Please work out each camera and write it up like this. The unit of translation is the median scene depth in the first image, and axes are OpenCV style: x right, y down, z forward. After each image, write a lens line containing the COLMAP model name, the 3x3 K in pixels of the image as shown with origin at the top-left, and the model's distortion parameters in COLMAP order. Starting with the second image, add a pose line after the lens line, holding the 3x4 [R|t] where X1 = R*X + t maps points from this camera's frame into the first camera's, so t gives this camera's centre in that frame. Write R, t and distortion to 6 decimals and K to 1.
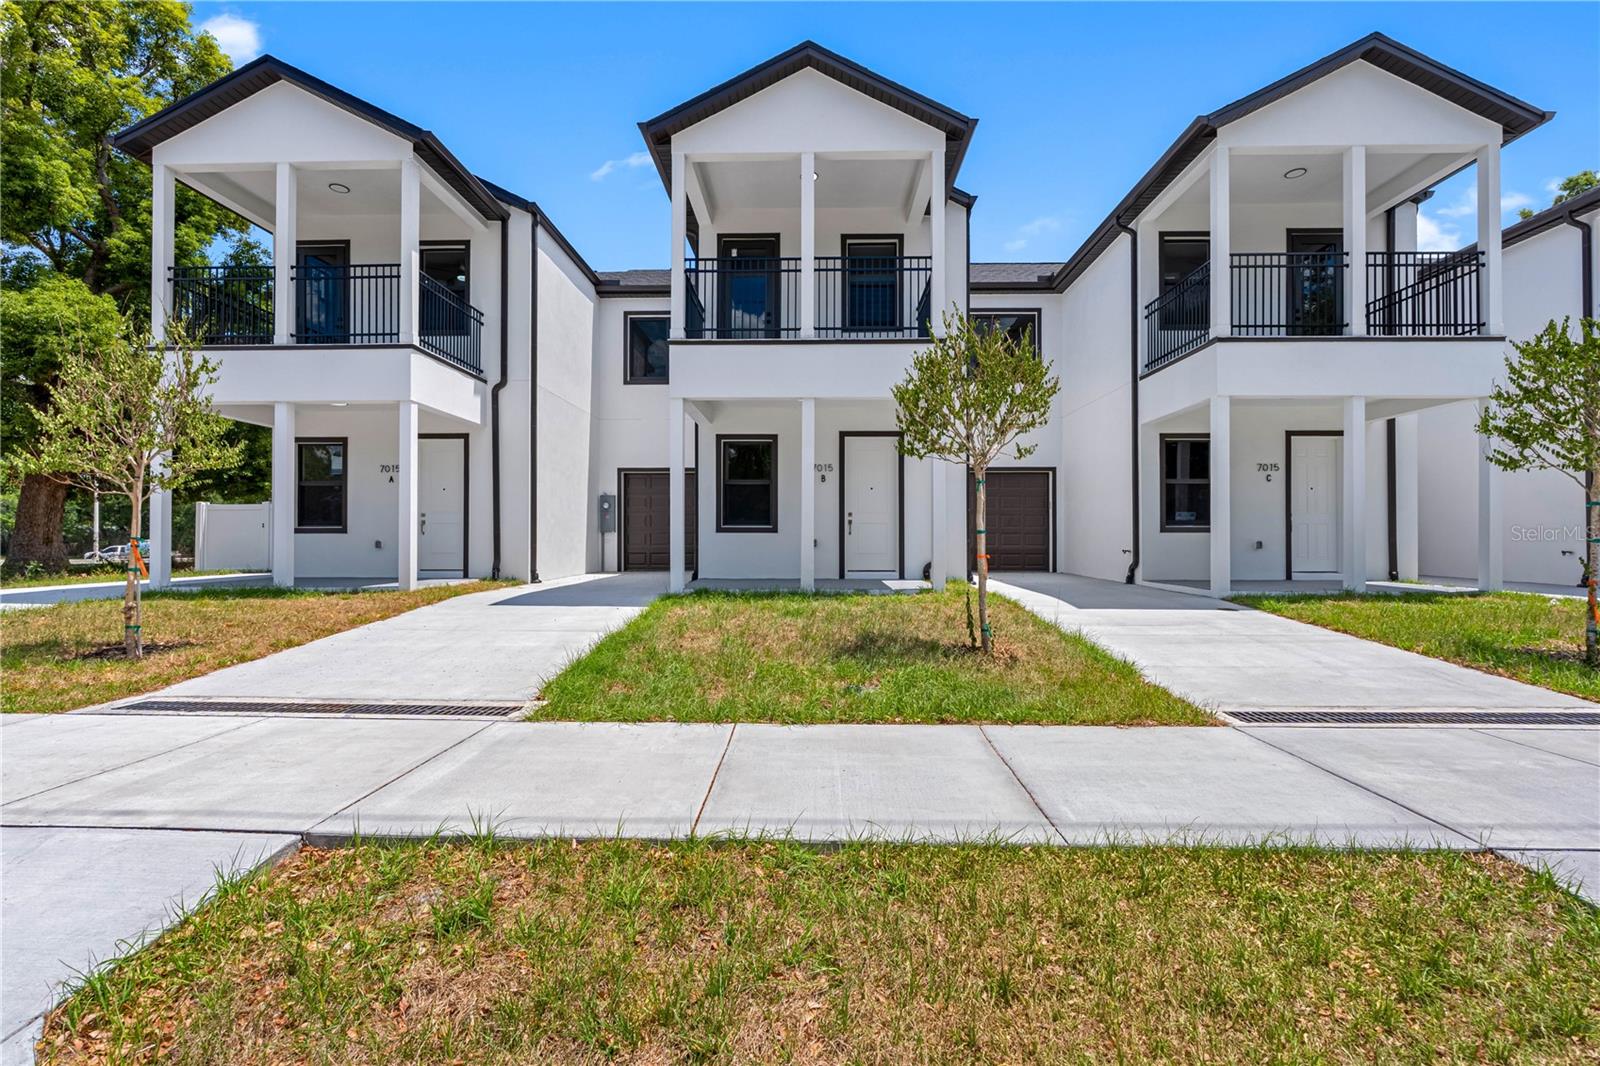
lens RADIAL K [[715.7, 0, 789.0], [0, 715.7, 550.0], [0, 0, 1]] dist [-0.006811, 0.002356]
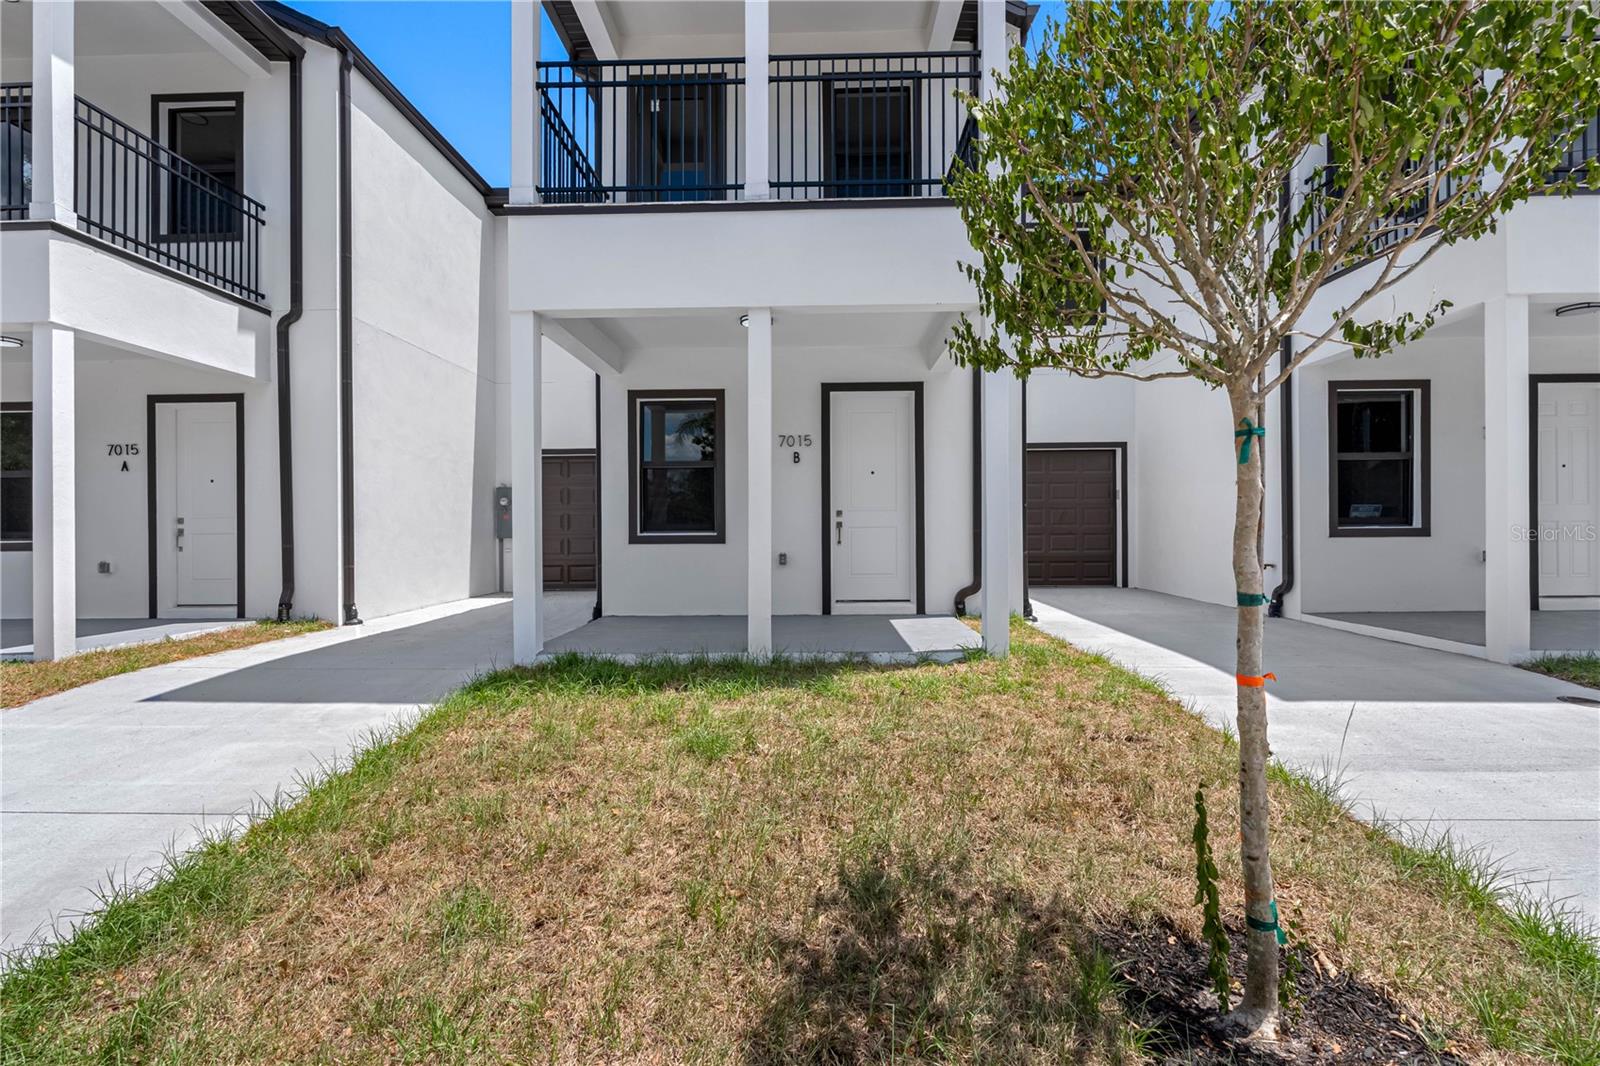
lens RADIAL K [[715.7, 0, 793.0], [0, 715.7, 539.2], [0, 0, 1]] dist [-0.006811, 0.002356]
pose [[0.999847, -0.010734, 0.013810, 0.038908], [0.010751, 0.999942, -0.001124, -0.029564], [-0.013798, 0.001272, 0.999904, 0.400845]]
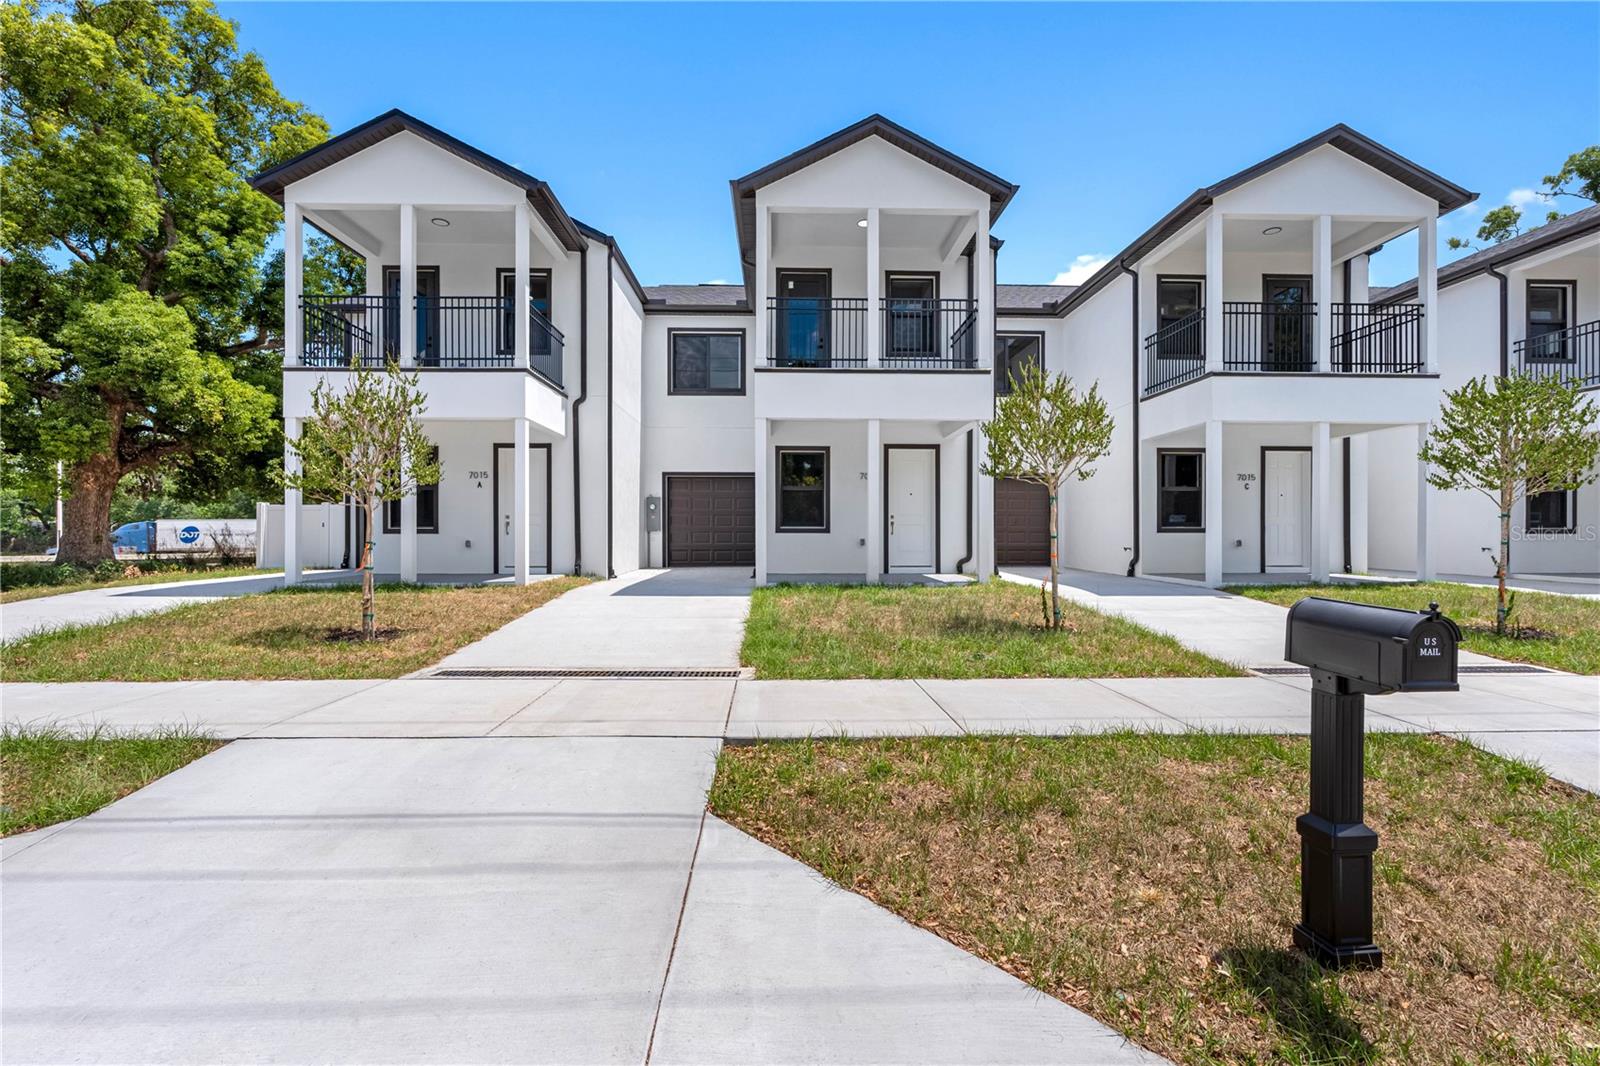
lens RADIAL K [[715.7, 0, 788.5], [0, 715.7, 552.3], [0, 0, 1]] dist [-0.006811, 0.002356]
pose [[0.998561, -0.002016, 0.053589, -0.158669], [0.001368, 0.999926, 0.012129, -0.007936], [-0.053609, -0.012038, 0.998489, -0.149057]]
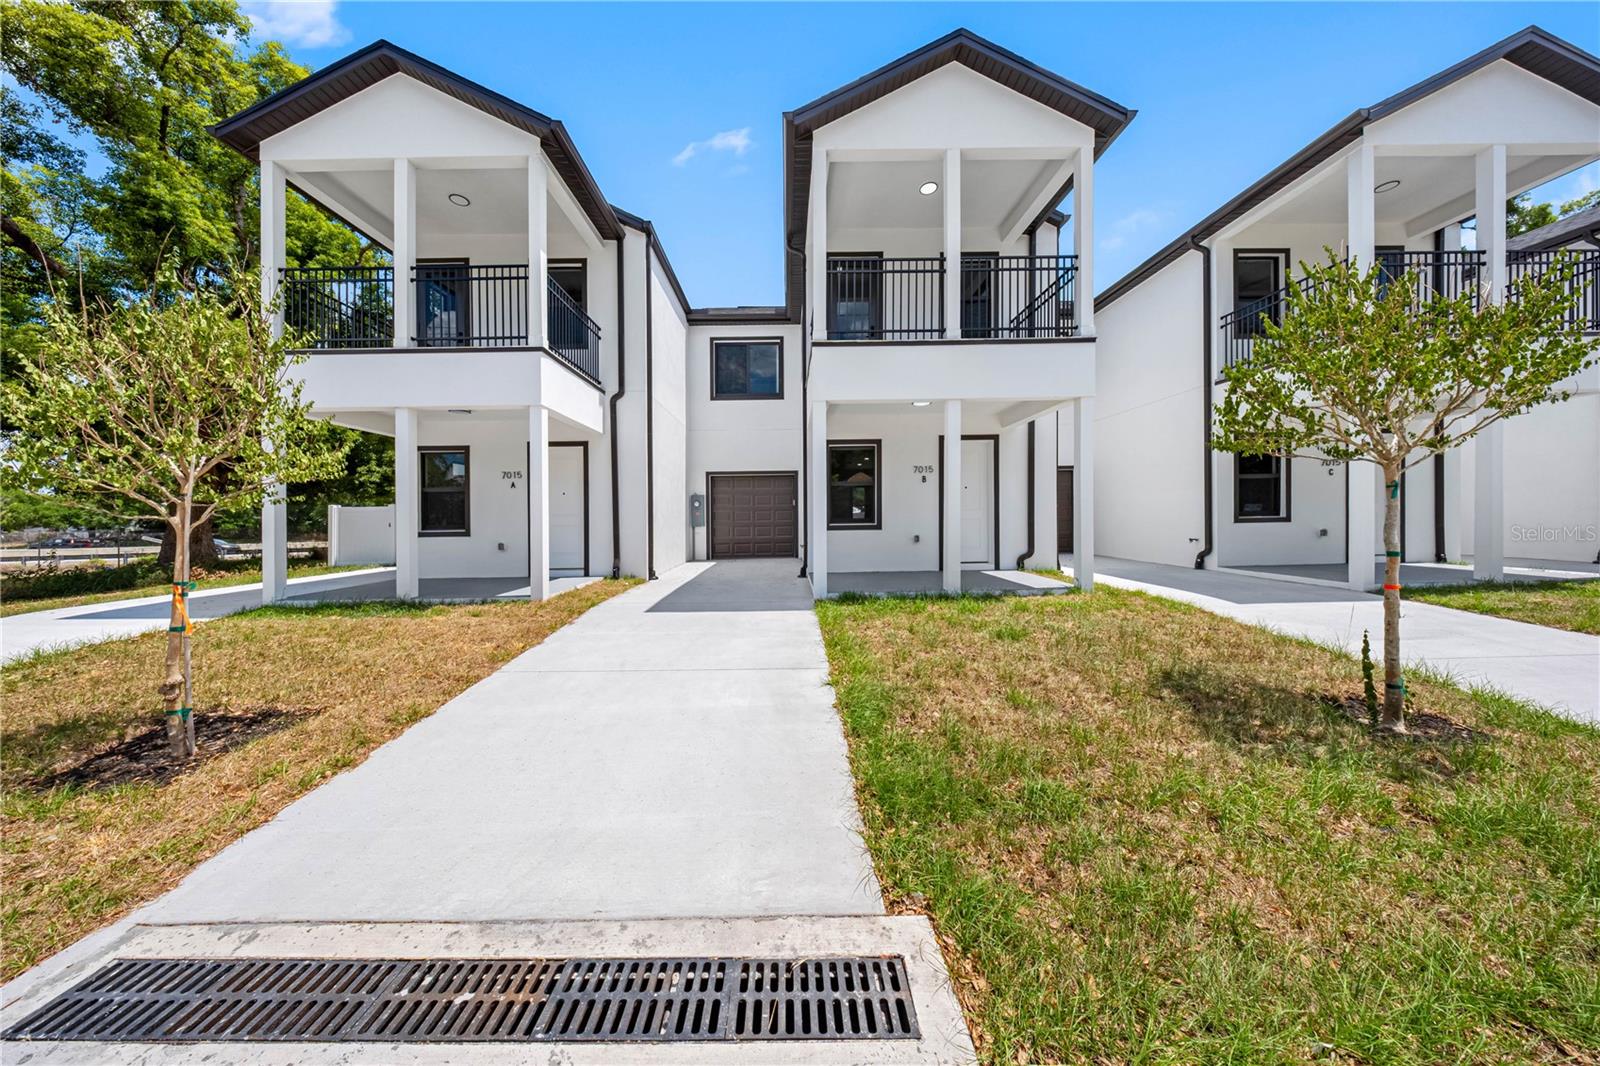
lens RADIAL K [[486.6, 0, 791.0], [0, 486.6, 520.5], [0, 0, 1]] dist [-0.000590, -0.000534]
pose [[0.998636, -0.018758, 0.048734, -0.210995], [0.019196, 0.999779, -0.008535, -0.037902], [-0.048564, 0.009459, 0.998775, 0.303517]]
